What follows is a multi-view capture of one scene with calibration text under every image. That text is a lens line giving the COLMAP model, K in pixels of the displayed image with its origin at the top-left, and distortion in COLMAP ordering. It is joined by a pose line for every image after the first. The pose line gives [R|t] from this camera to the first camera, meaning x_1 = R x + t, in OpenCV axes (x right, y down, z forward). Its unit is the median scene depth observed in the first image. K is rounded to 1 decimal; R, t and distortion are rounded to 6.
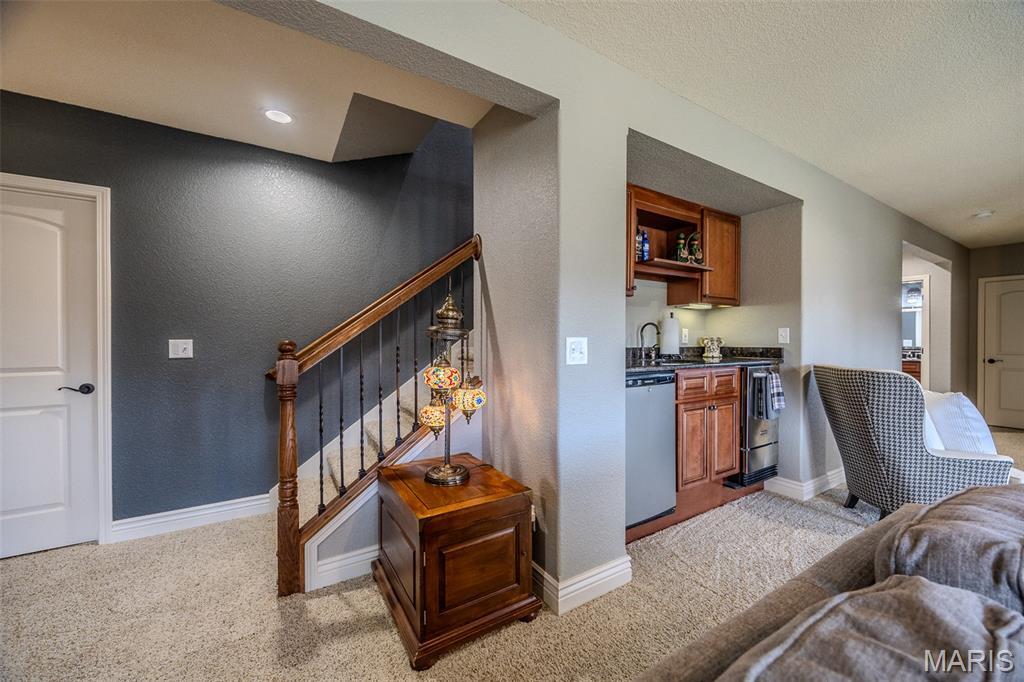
lens RADIAL K [[390.6, 0, 512.0], [0, 390.6, 340.0], [0, 0, 1]] dist [-0.001970, -0.000384]
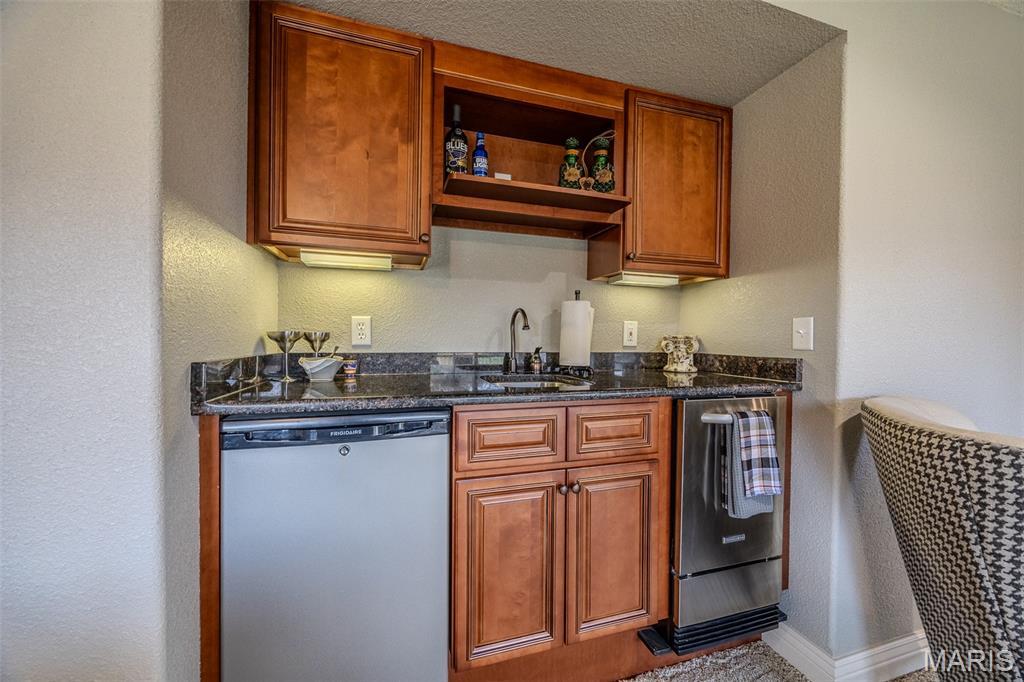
lens RADIAL K [[390.6, 0, 514.8], [0, 390.6, 340.0], [0, 0, 1]] dist [-0.001970, -0.000384]
pose [[0.969616, 0.011088, -0.244381, 0.472932], [-0.010025, 0.999934, 0.005592, -0.002498], [0.244427, -0.002972, 0.969663, 0.454335]]
